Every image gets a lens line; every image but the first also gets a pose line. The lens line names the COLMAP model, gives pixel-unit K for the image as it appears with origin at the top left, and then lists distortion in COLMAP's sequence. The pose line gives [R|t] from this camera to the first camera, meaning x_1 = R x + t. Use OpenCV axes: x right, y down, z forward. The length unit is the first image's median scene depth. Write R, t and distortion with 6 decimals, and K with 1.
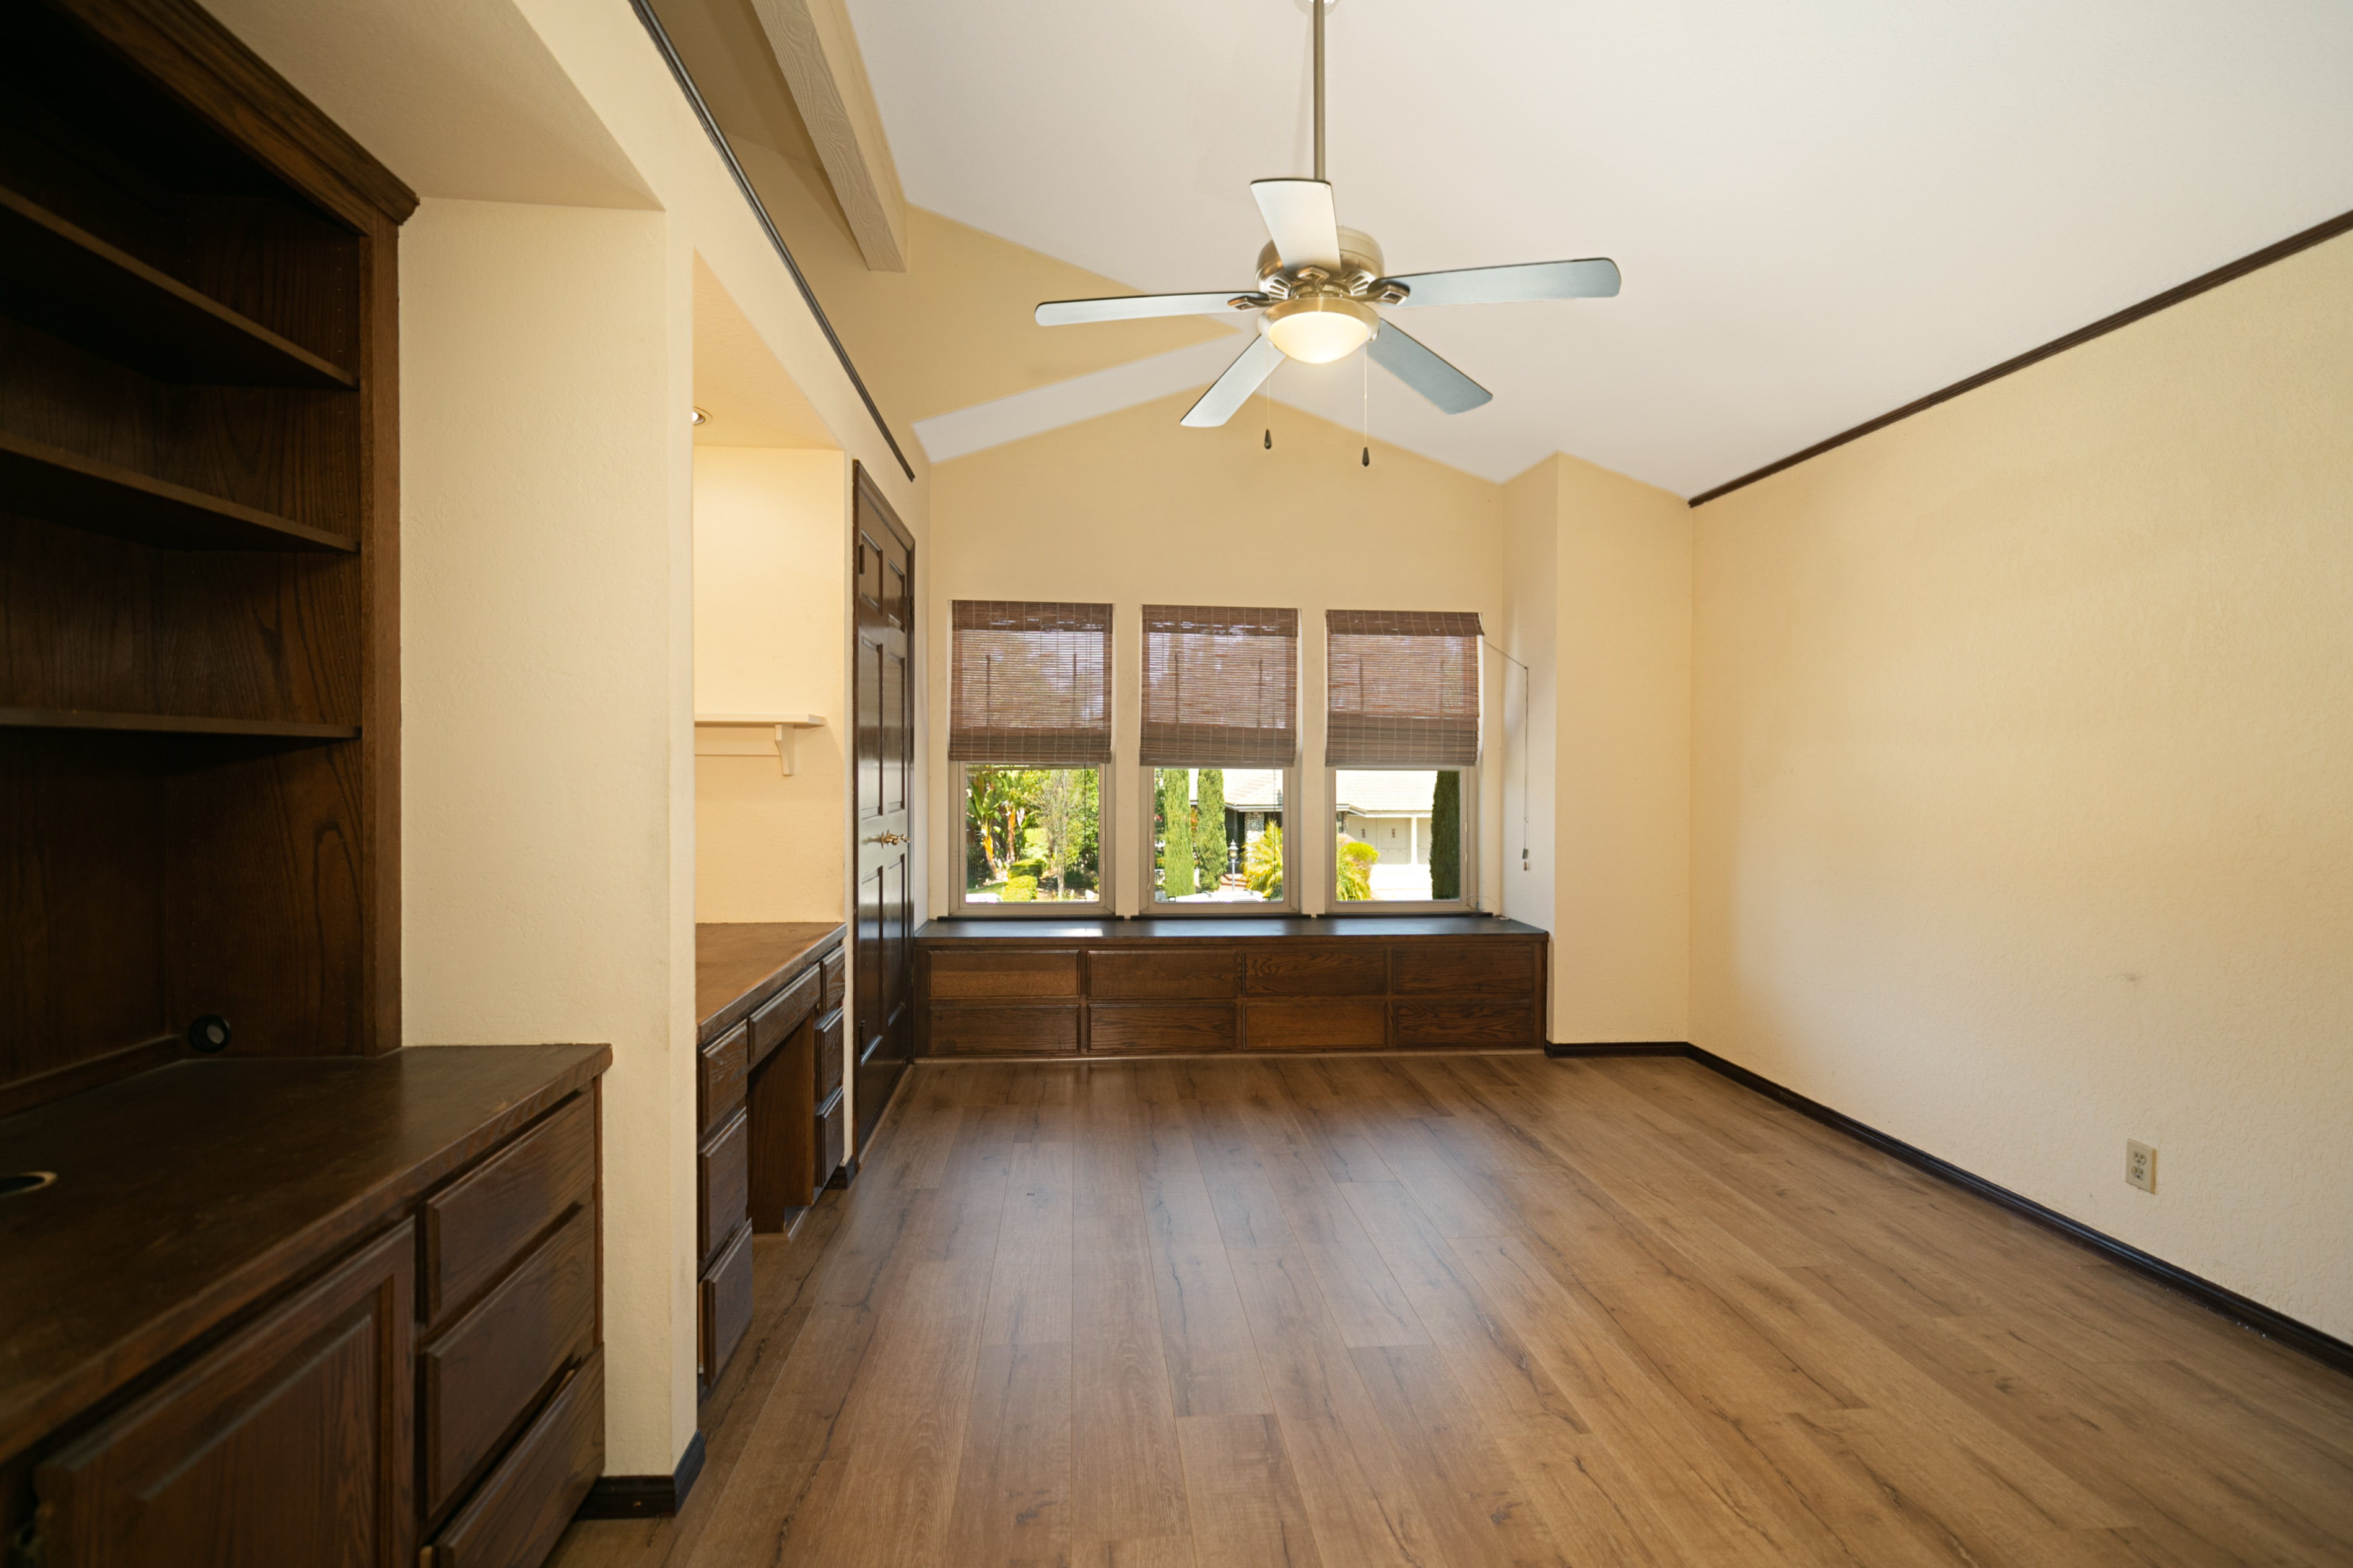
lens RADIAL K [[1059.8, 0, 1167.0], [0, 1059.8, 778.4], [0, 0, 1]] dist [0.001931, 0.000373]
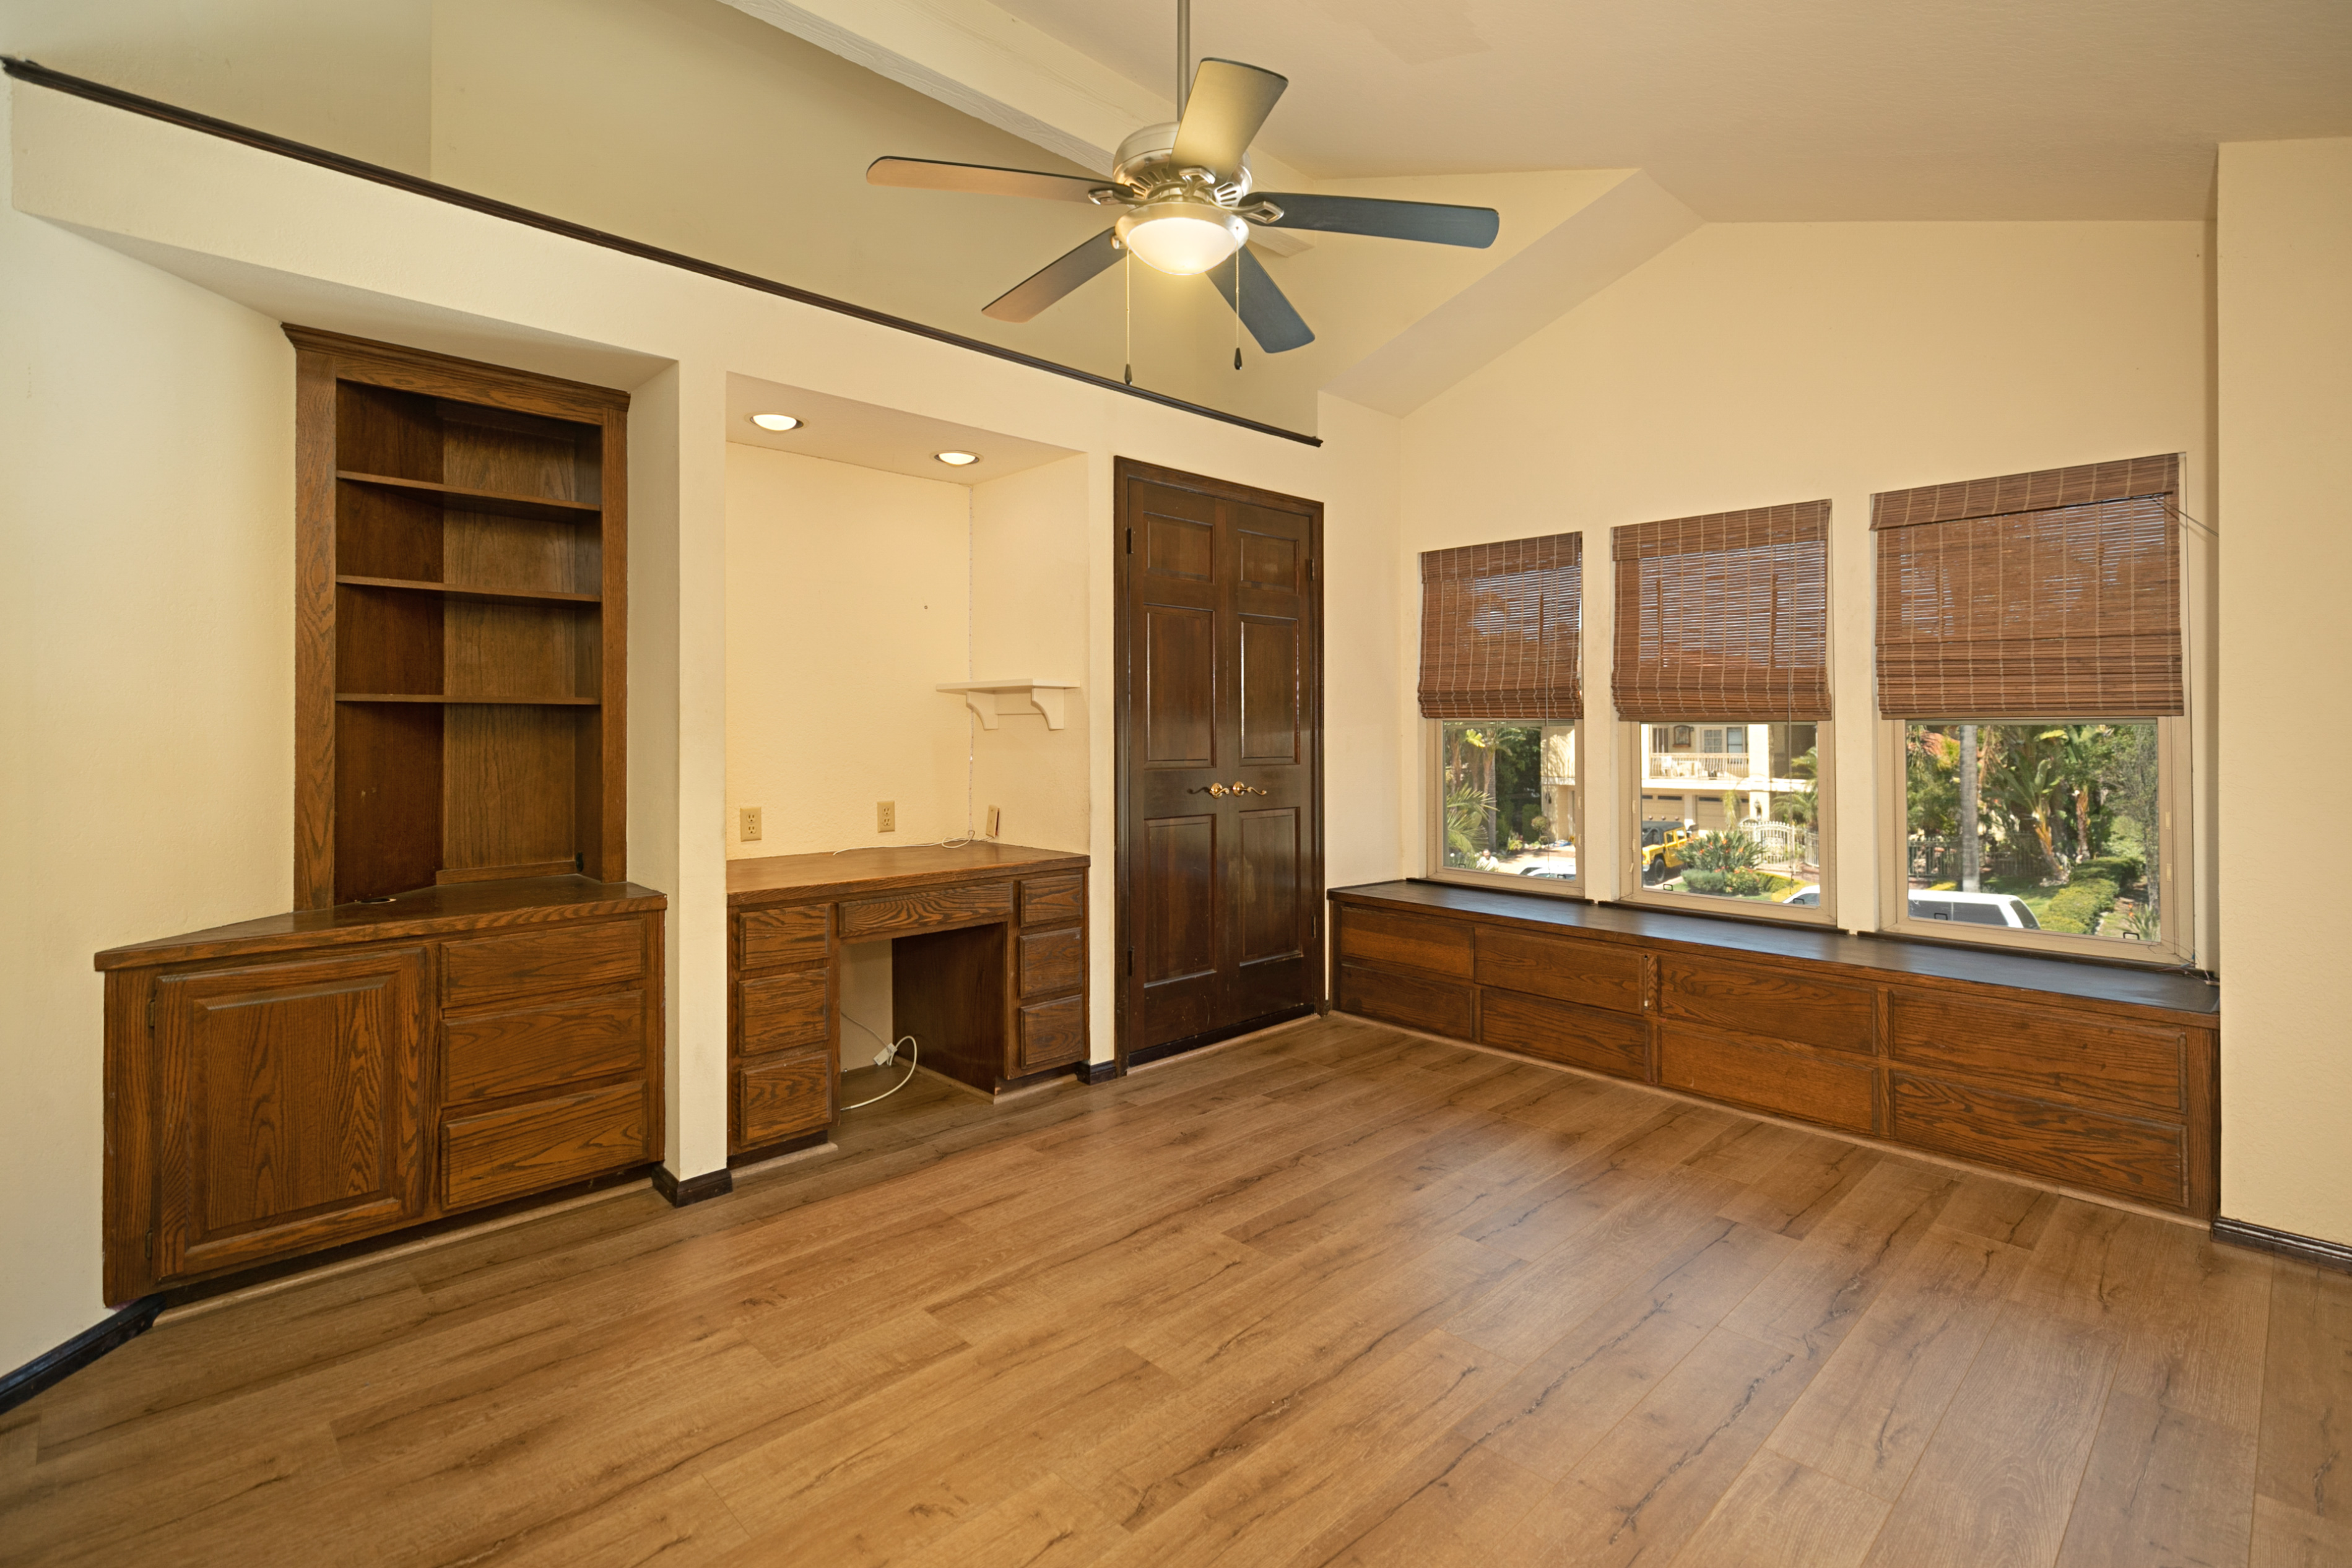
lens RADIAL K [[1087.9, 0, 1176.2], [0, 1087.9, 734.6], [0, 0, 1]] dist [0.002130, 0.000897]
pose [[0.626559, -0.001577, -0.779372, 0.483713], [-0.006013, 0.999958, -0.006858, 0.007233], [0.779351, 0.008983, 0.626524, 0.227545]]
